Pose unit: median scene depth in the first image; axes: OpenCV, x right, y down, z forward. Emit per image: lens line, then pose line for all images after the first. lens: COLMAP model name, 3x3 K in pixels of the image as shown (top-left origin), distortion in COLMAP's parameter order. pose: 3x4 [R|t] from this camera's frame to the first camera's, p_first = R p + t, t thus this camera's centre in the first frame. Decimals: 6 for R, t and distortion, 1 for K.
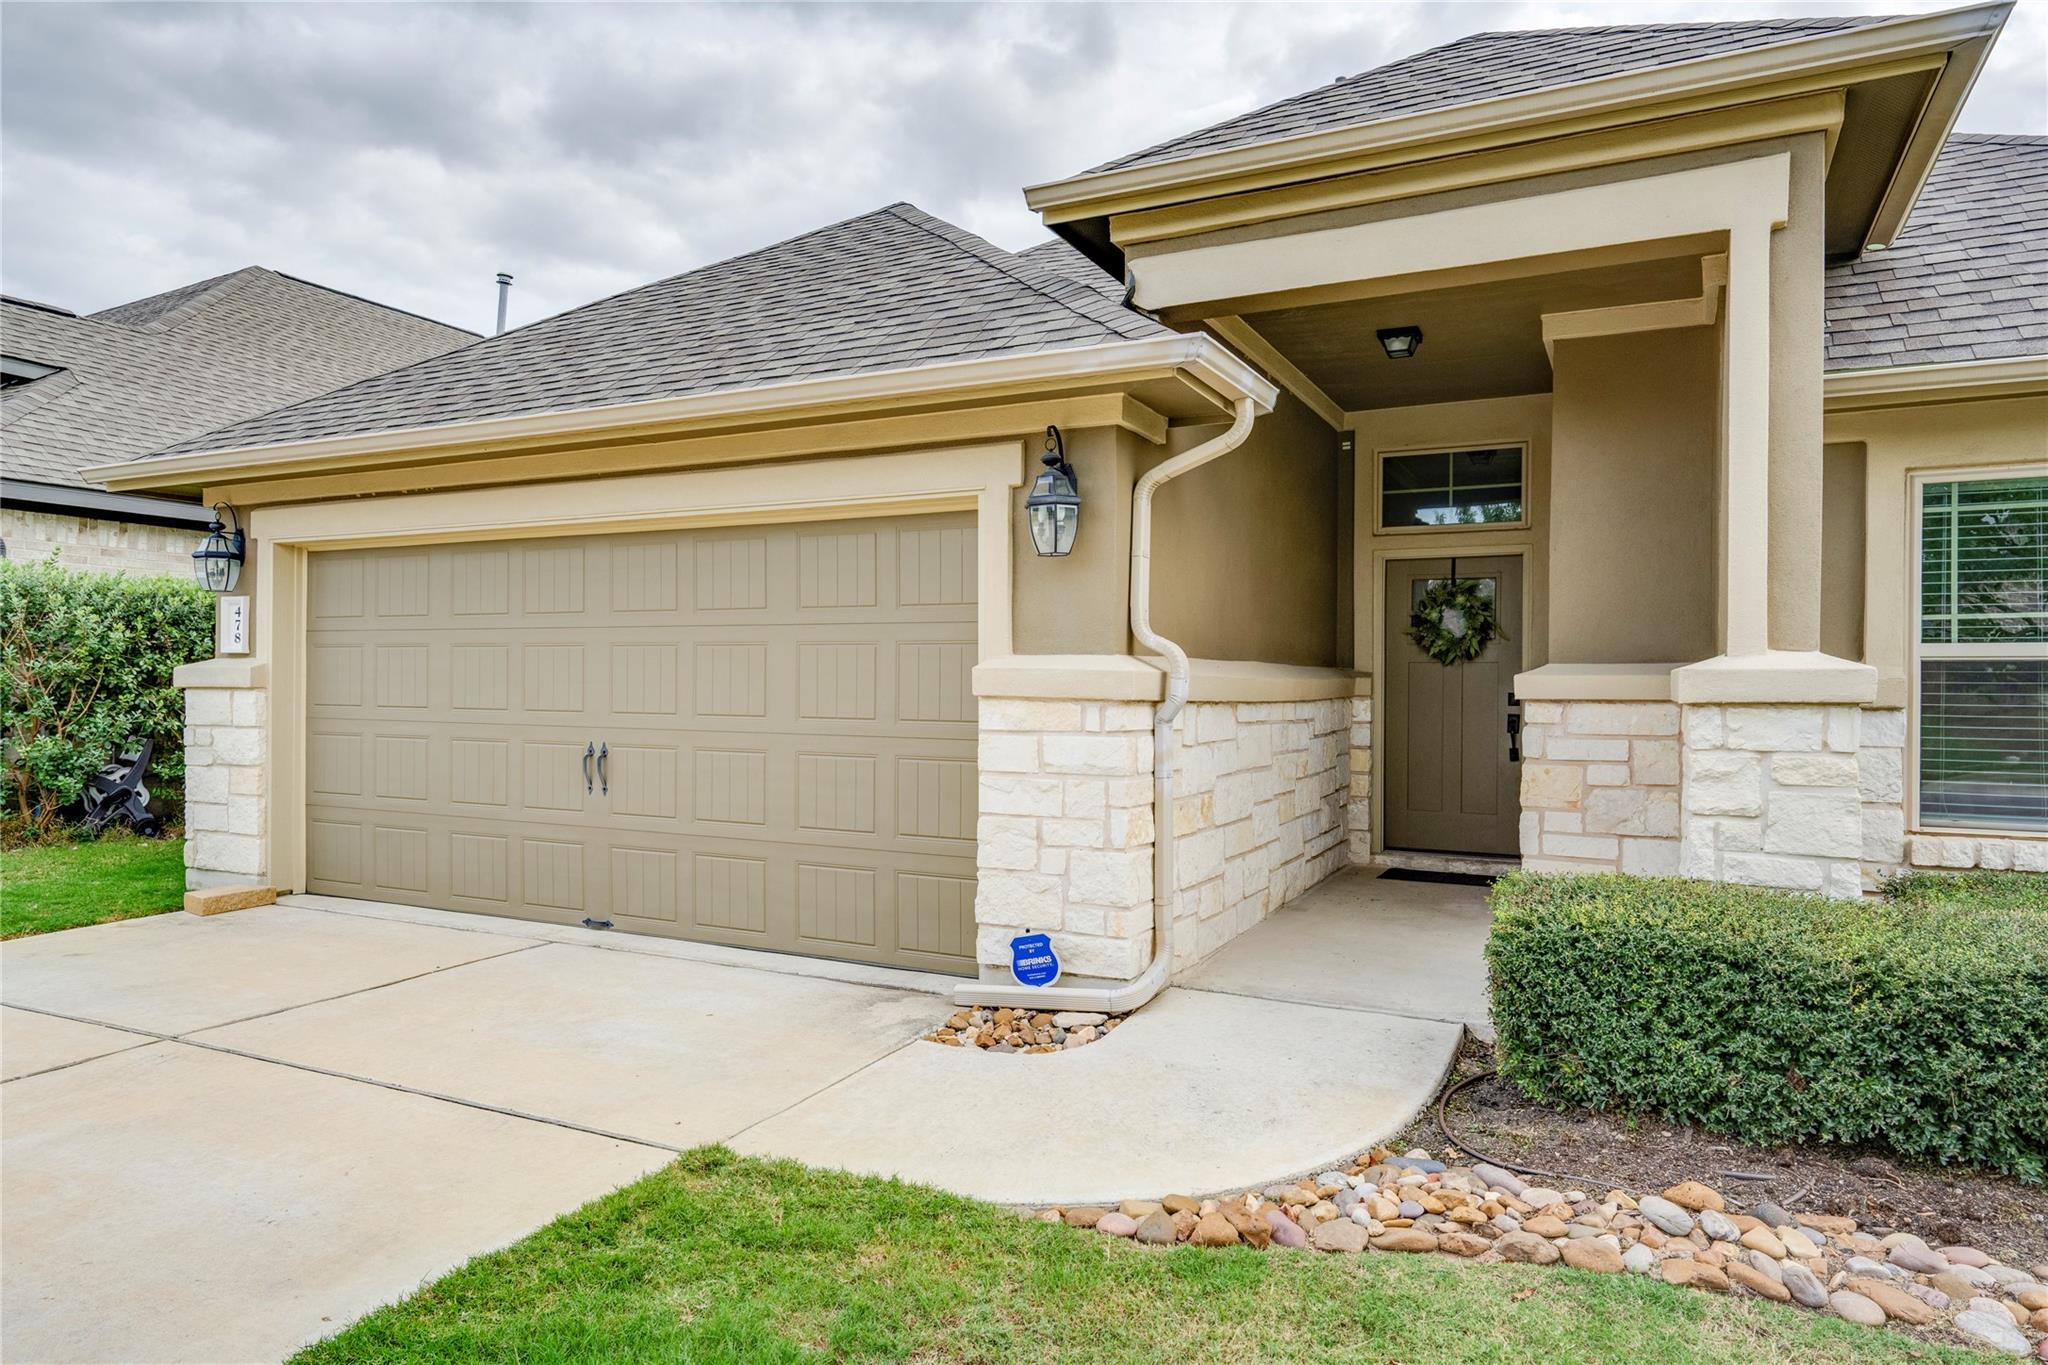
lens RADIAL K [[1308.0, 0, 1040.2], [0, 1308.0, 683.6], [0, 0, 1]] dist [0.015250, 0.011107]
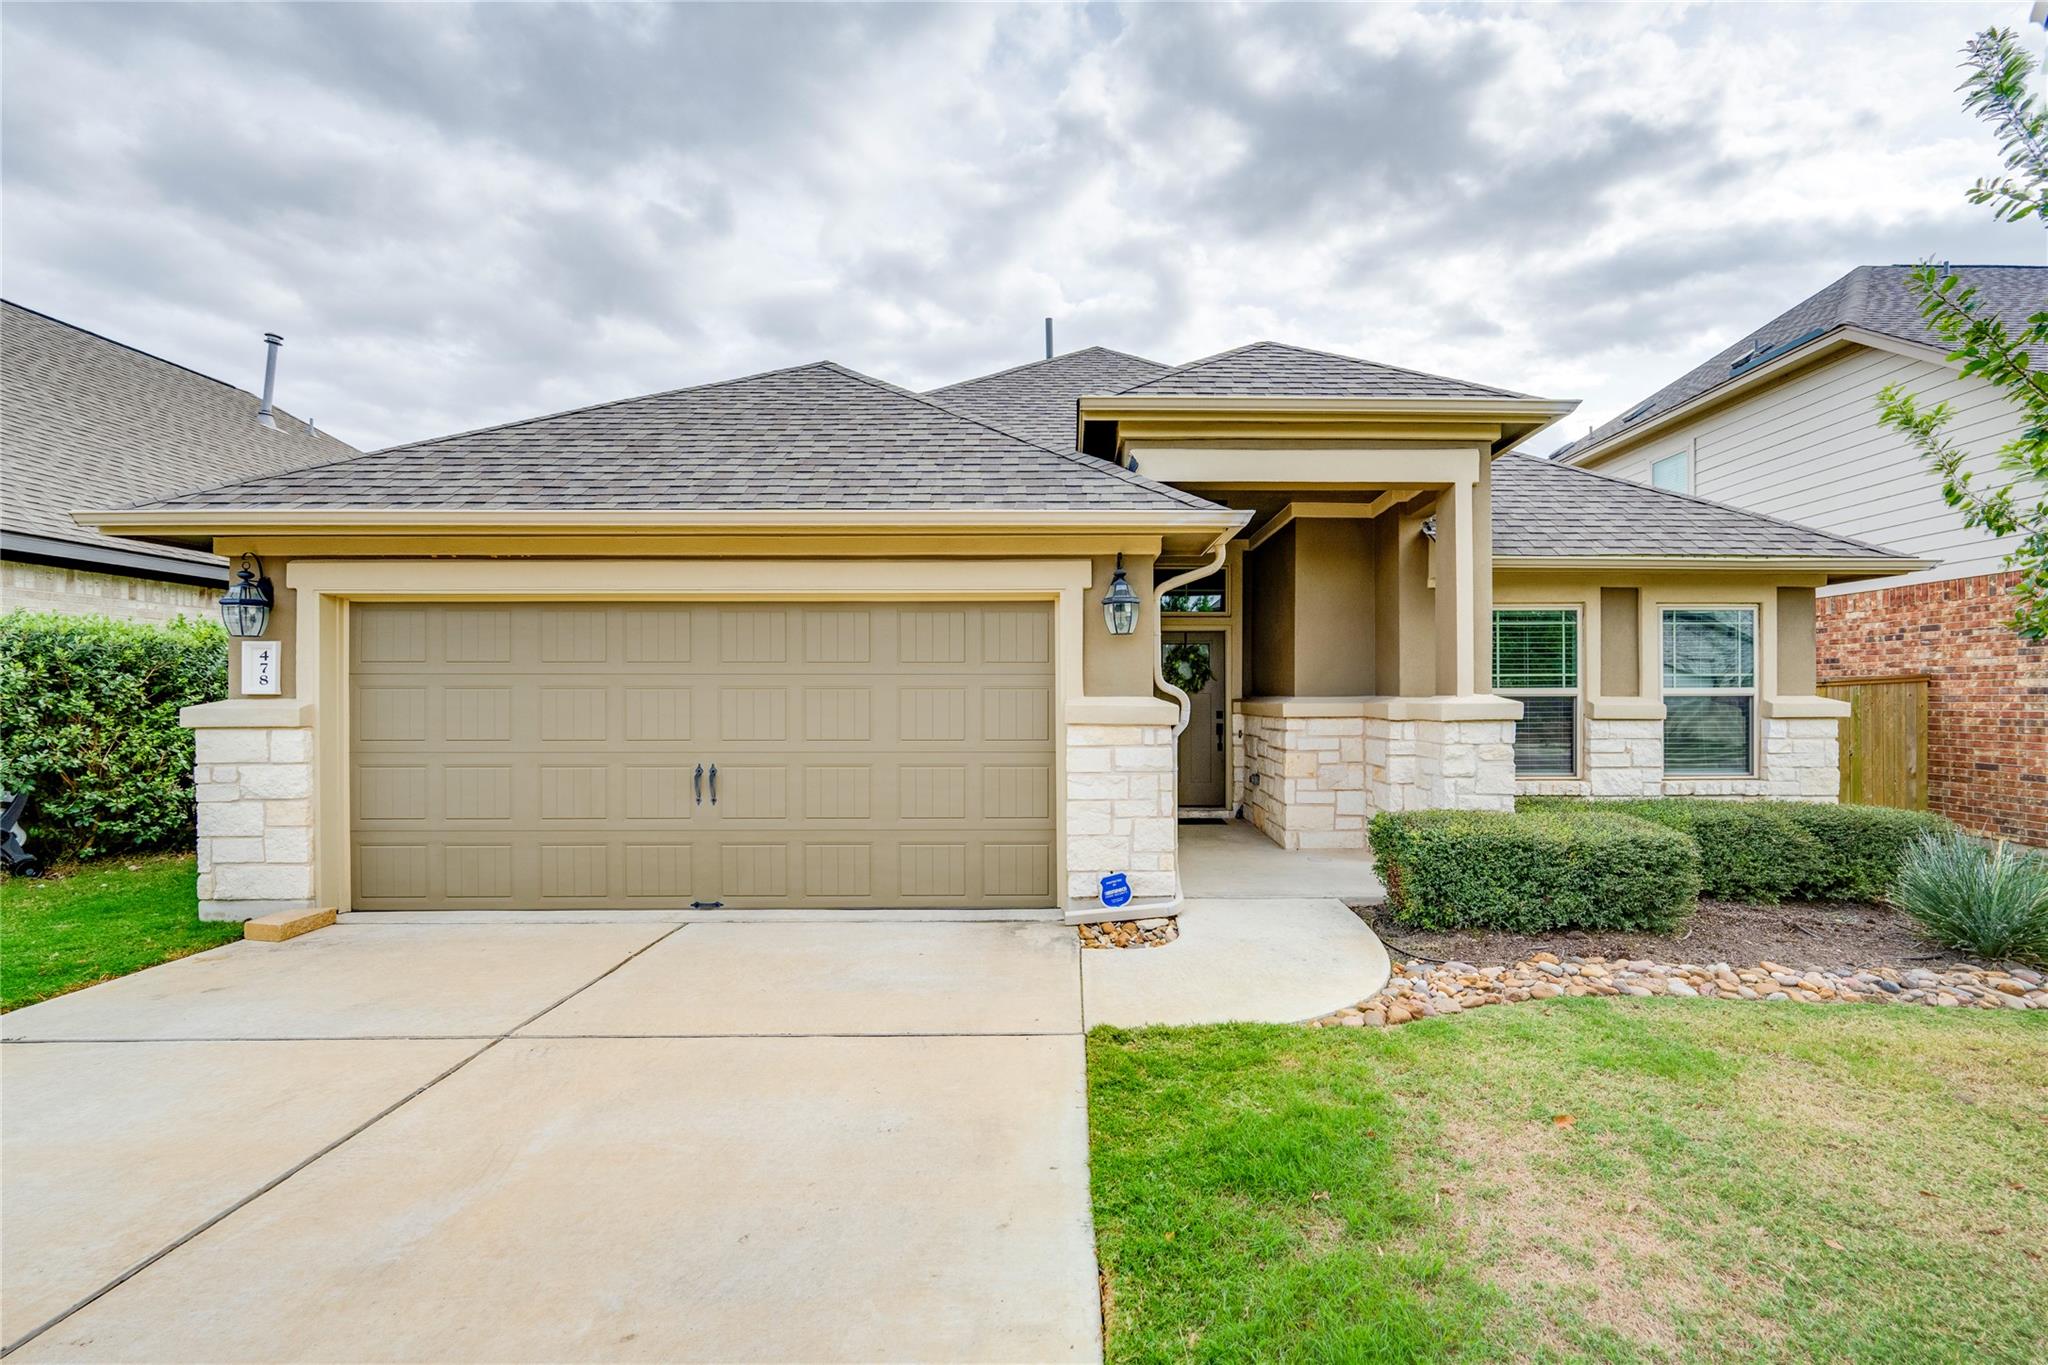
lens RADIAL K [[907.8, 0, 1098.6], [0, 907.8, 700.9], [0, 0, 1]] dist [0.003958, -0.001240]
pose [[0.878051, -0.011855, 0.478420, -0.514185], [0.008270, 0.999920, 0.009599, -0.027038], [-0.478495, -0.004472, 0.878079, 0.043678]]
